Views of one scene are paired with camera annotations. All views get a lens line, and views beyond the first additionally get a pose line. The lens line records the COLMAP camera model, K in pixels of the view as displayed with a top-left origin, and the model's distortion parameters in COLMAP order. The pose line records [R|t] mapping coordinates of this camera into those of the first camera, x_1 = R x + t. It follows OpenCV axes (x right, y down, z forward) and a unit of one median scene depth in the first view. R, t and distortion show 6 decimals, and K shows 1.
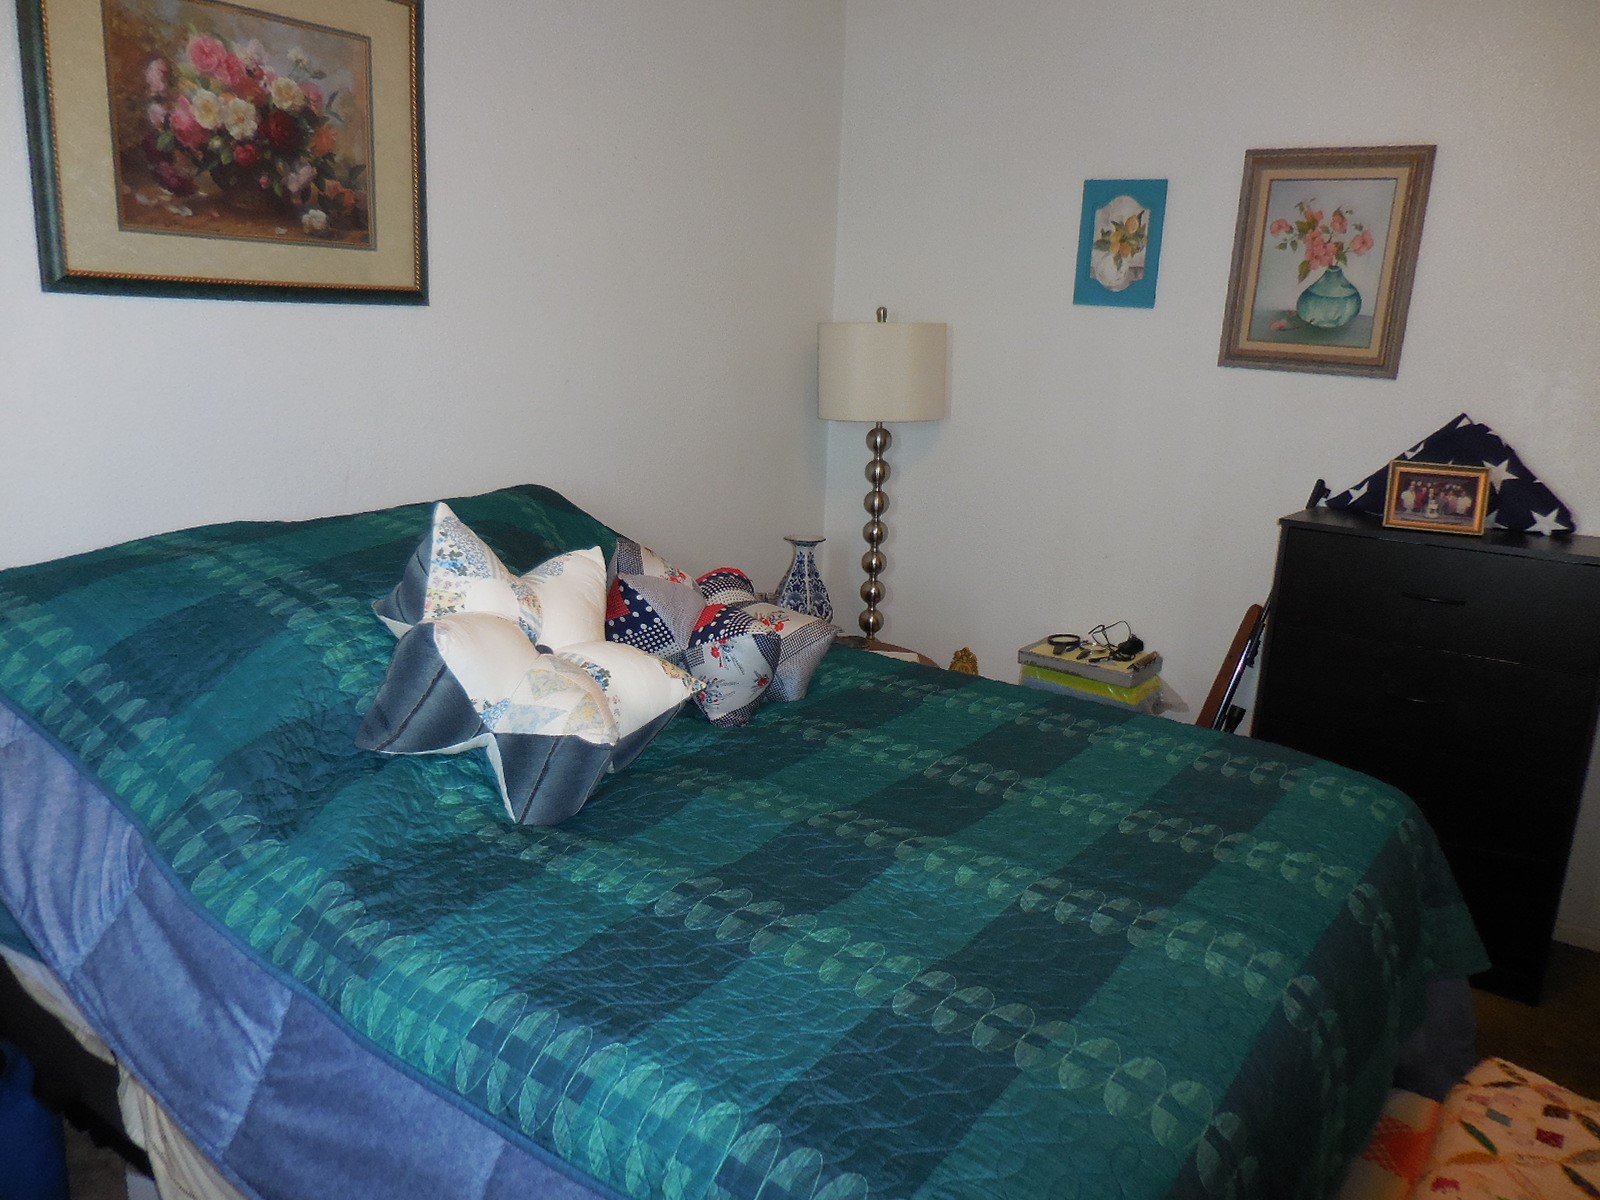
lens RADIAL K [[1217.1, 0, 798.4], [0, 1217.1, 605.2], [0, 0, 1]] dist [-0.027536, 0.024719]
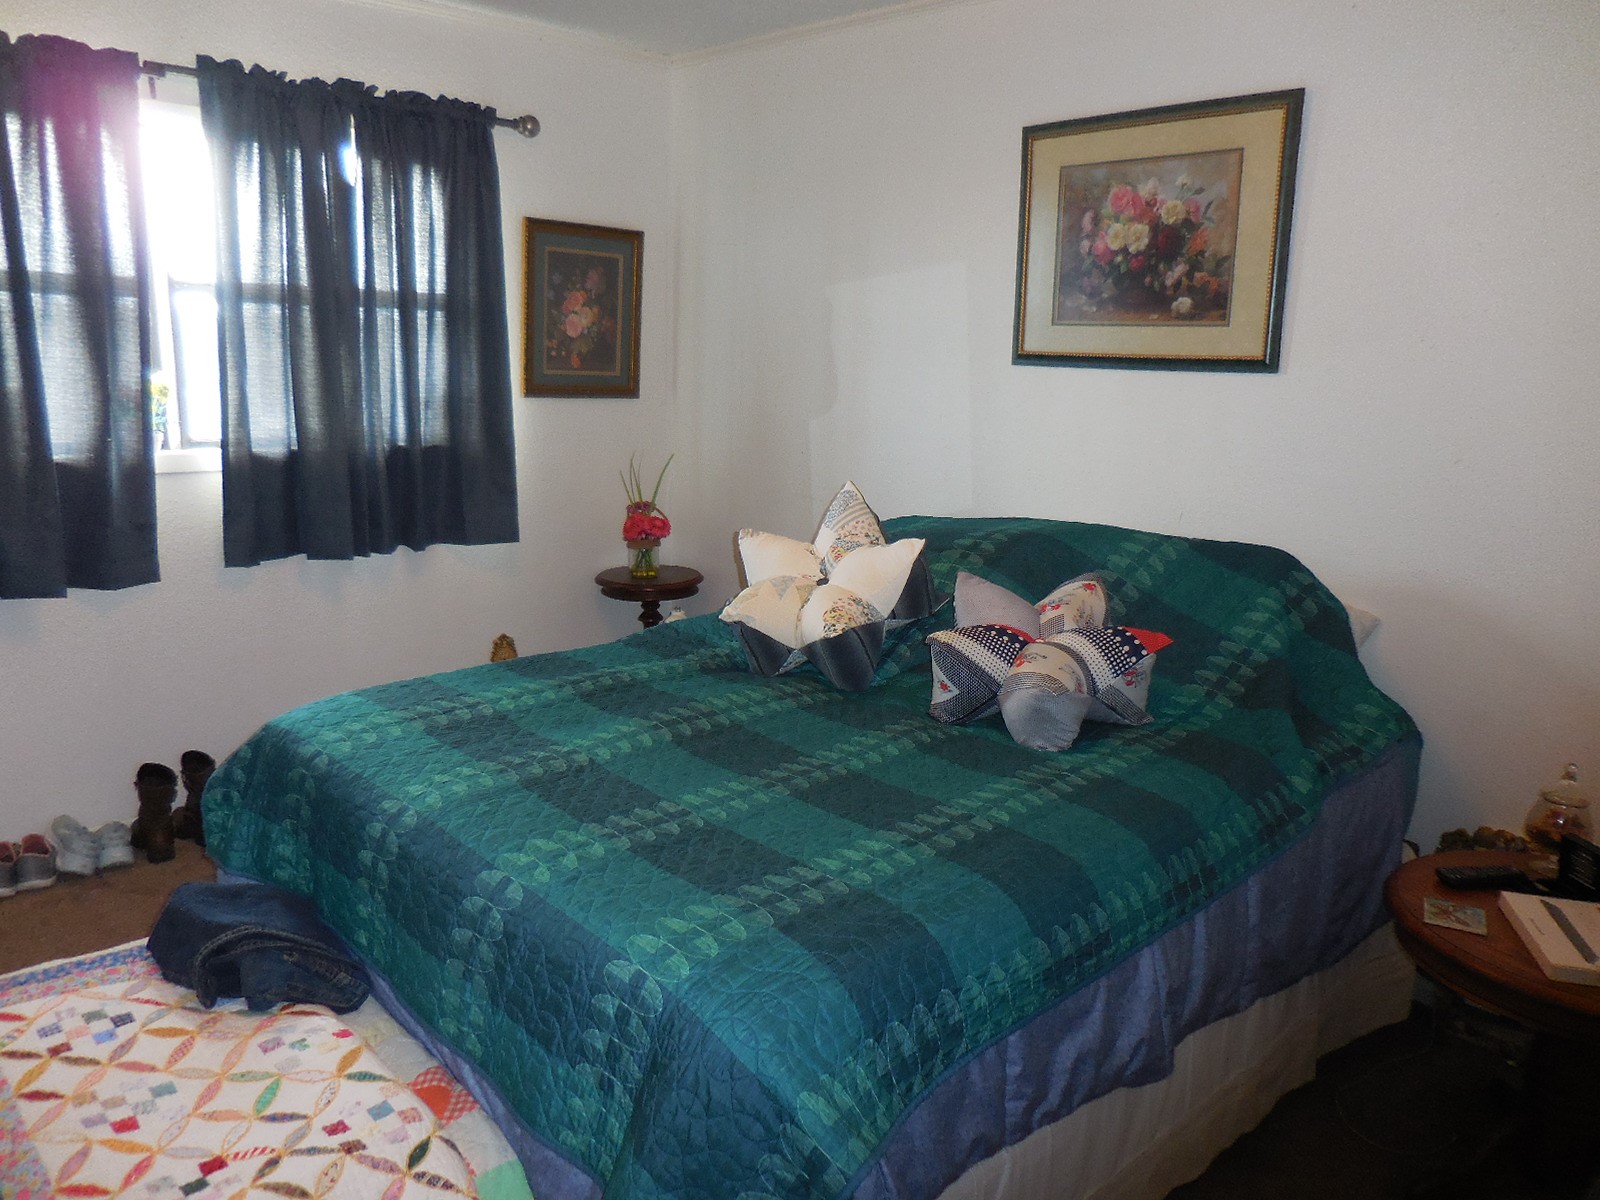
lens RADIAL K [[1217.1, 0, 798.6], [0, 1217.1, 593.1], [0, 0, 1]] dist [-0.027536, 0.024719]
pose [[-0.184000, 0.145213, -0.972141, 0.994112], [-0.259510, 0.946757, 0.190539, -0.182231], [0.948050, 0.287339, -0.136519, 0.931046]]
